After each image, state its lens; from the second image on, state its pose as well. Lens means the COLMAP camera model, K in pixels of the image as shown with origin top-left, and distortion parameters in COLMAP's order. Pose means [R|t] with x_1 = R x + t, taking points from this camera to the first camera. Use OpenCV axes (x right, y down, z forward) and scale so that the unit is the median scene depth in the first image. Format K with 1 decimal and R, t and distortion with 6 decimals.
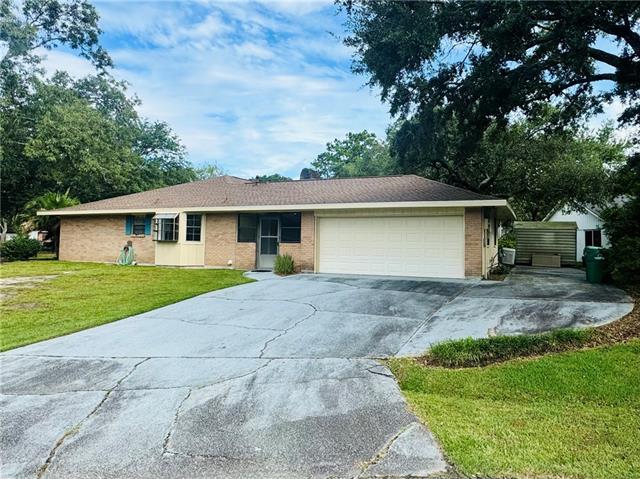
lens RADIAL K [[255.7, 0, 320.1], [0, 255.7, 238.3], [0, 0, 1]] dist [0.000511, -0.000044]
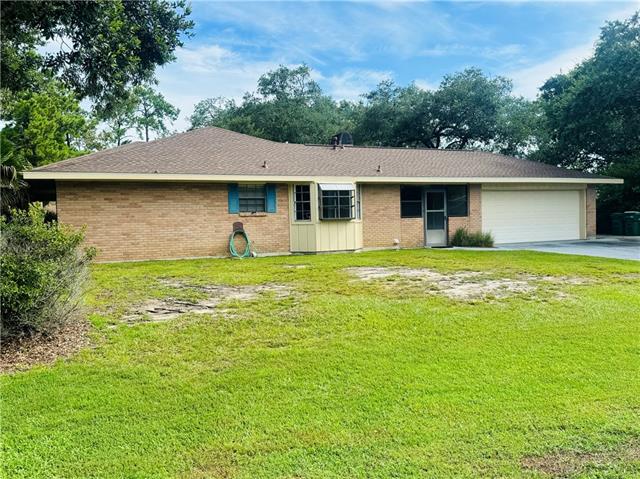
lens RADIAL K [[443.0, 0, 319.4], [0, 443.0, 239.2], [0, 0, 1]] dist [0.043614, 0.001199]
pose [[0.829596, -0.048667, 0.556239, -1.446928], [0.035071, 0.998769, 0.035078, 0.025656], [-0.557261, -0.009593, 0.830282, -0.115933]]
